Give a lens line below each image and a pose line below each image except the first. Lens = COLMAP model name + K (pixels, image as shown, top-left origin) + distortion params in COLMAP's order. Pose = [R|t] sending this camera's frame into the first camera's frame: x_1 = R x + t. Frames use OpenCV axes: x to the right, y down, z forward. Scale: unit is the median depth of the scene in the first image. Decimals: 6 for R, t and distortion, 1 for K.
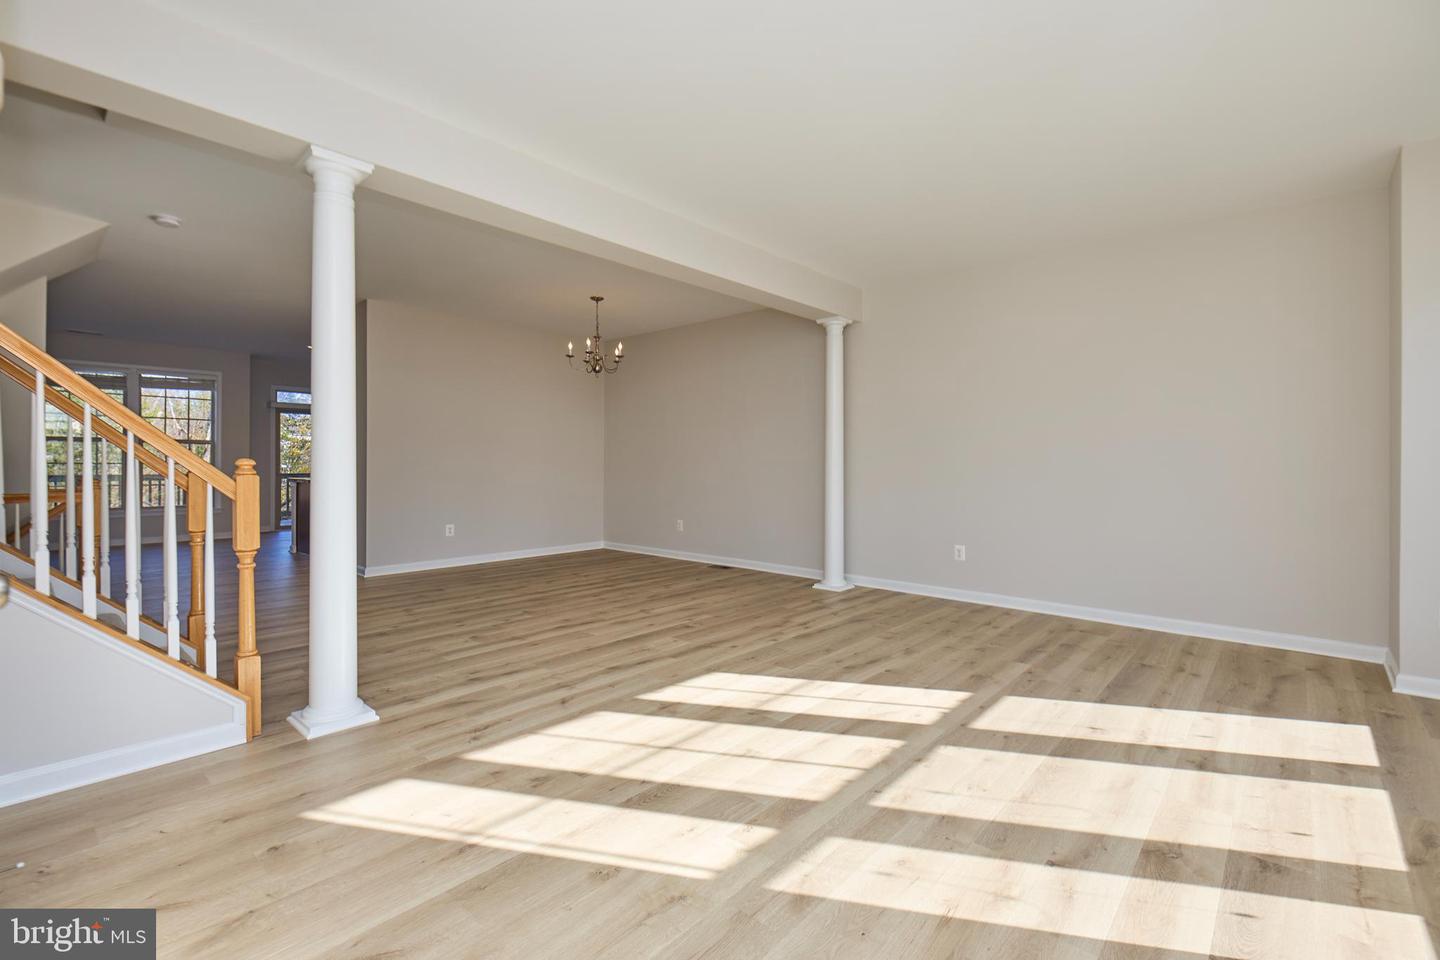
lens RADIAL K [[633.0, 0, 718.0], [0, 633.0, 462.9], [0, 0, 1]] dist [0.001649, -0.000132]
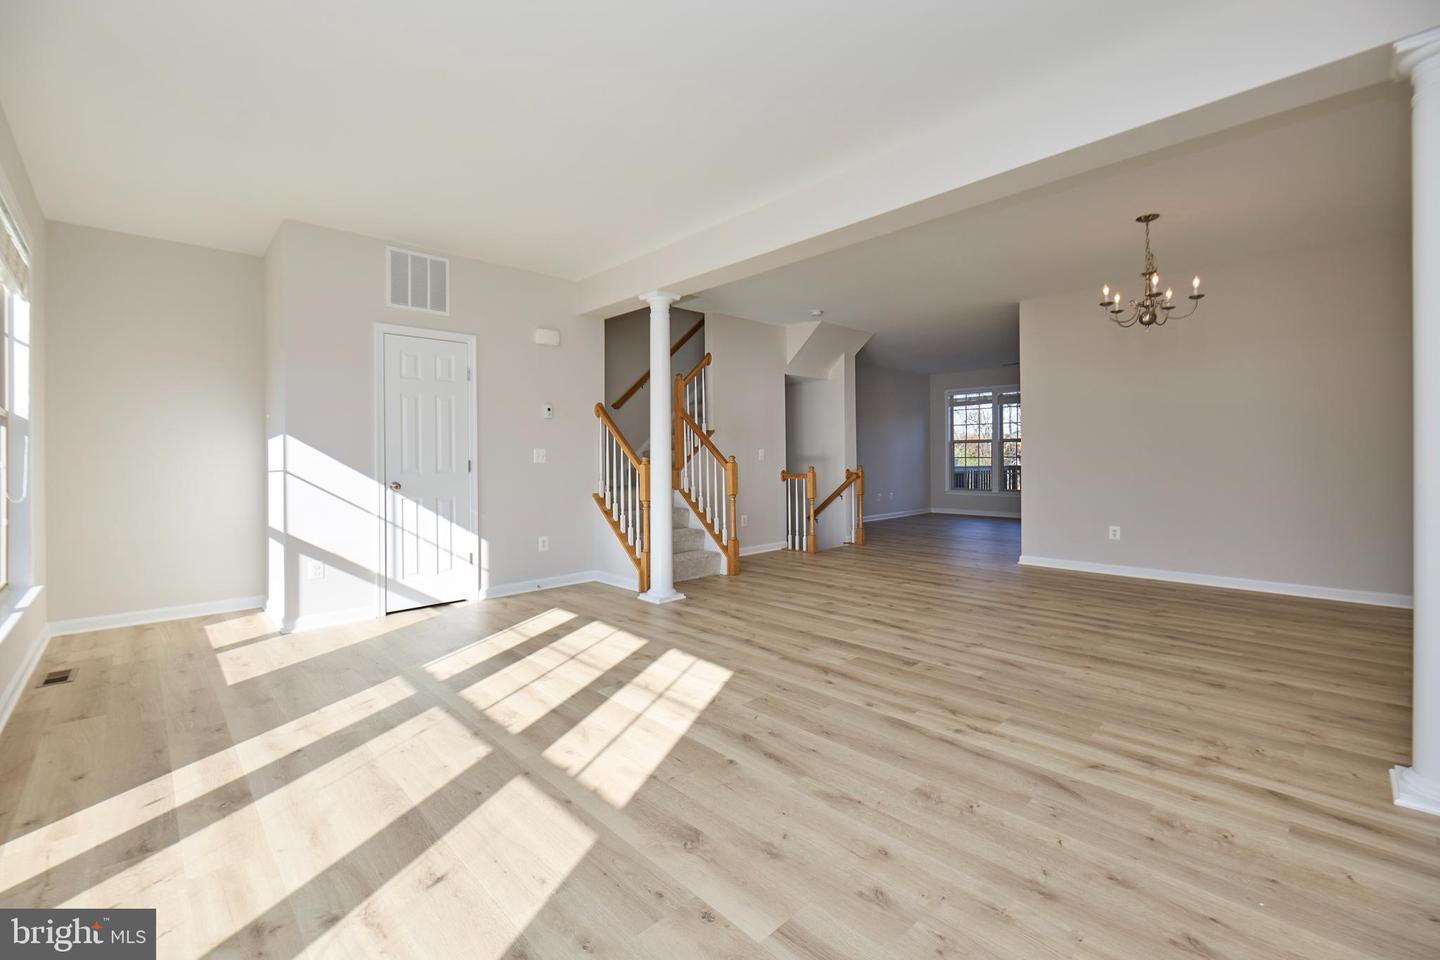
lens RADIAL K [[617.2, 0, 725.1], [0, 617.2, 461.1], [0, 0, 1]] dist [-0.008790, 0.000163]
pose [[-0.067091, -0.002896, -0.997743, 1.624296], [0.007148, 0.999969, -0.003383, 0.020822], [0.997721, -0.007359, -0.067068, 1.830285]]
